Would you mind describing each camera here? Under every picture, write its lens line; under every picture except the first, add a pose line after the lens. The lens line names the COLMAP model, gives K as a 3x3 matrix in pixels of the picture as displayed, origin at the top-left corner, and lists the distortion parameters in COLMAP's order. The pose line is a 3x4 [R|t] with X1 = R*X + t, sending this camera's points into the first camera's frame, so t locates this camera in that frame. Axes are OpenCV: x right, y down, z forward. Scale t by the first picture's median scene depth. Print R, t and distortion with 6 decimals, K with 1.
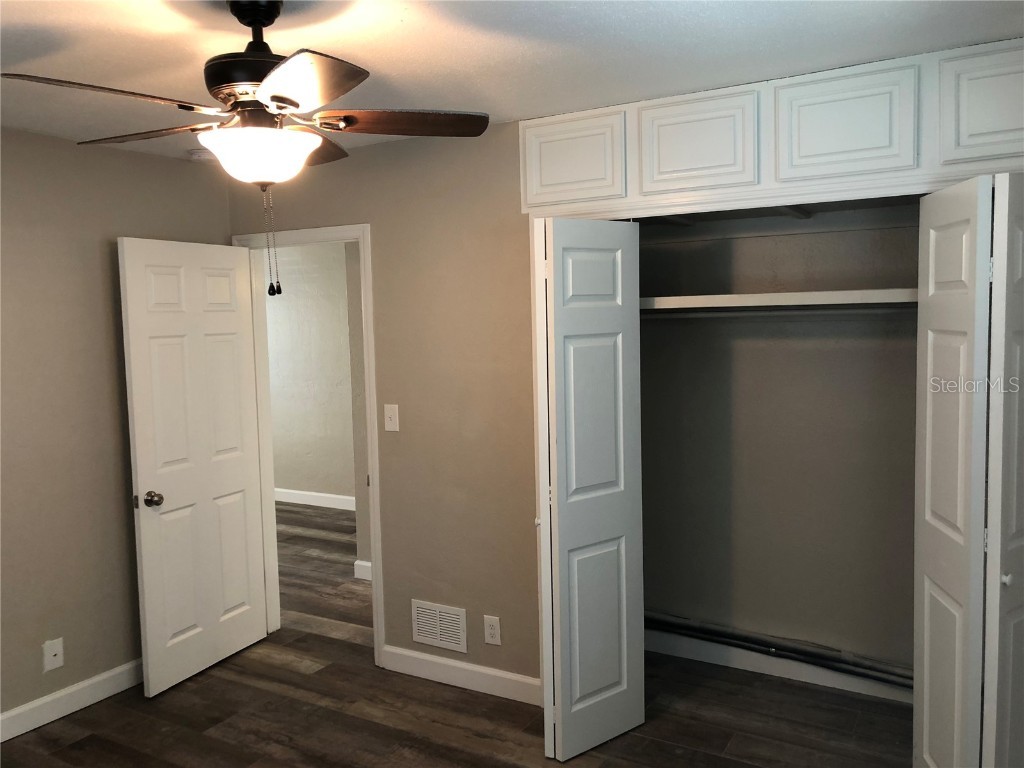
lens RADIAL K [[860.9, 0, 512.0], [0, 860.9, 384.0], [0, 0, 1]] dist [0.029274, -0.001152]
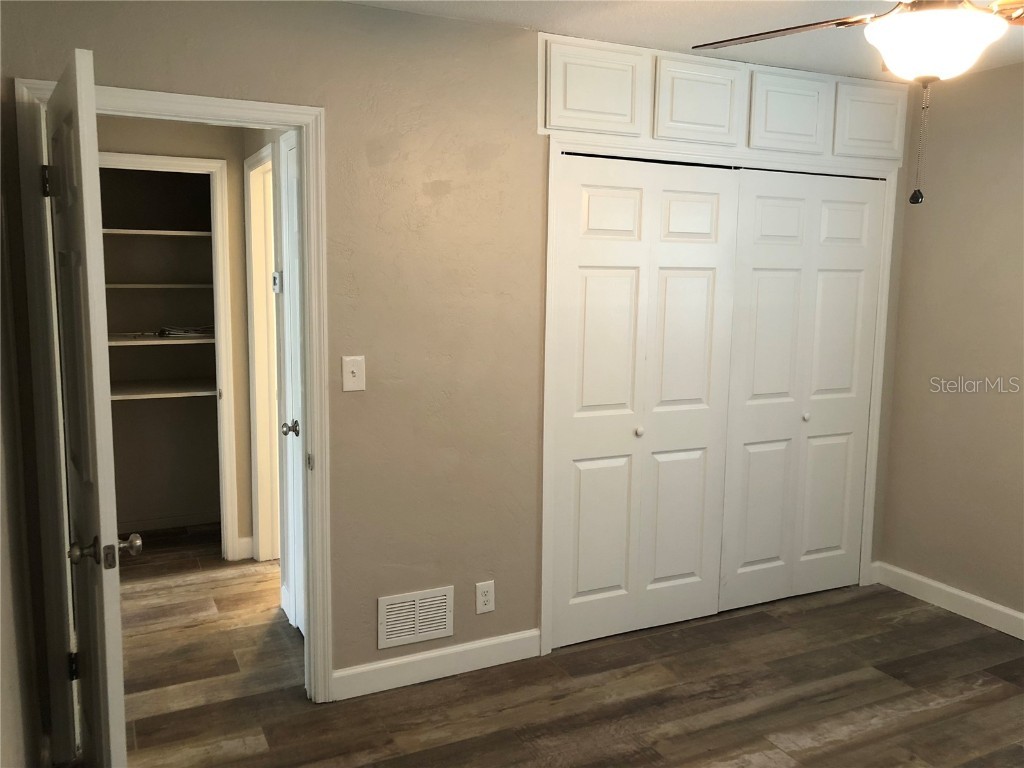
lens RADIAL K [[860.9, 0, 512.0], [0, 860.9, 384.0], [0, 0, 1]] dist [0.029274, -0.001152]
pose [[0.526474, -0.084158, 0.846016, -0.741664], [0.042281, 0.996449, 0.072811, -0.000826], [-0.849139, -0.002563, 0.528163, 0.495357]]
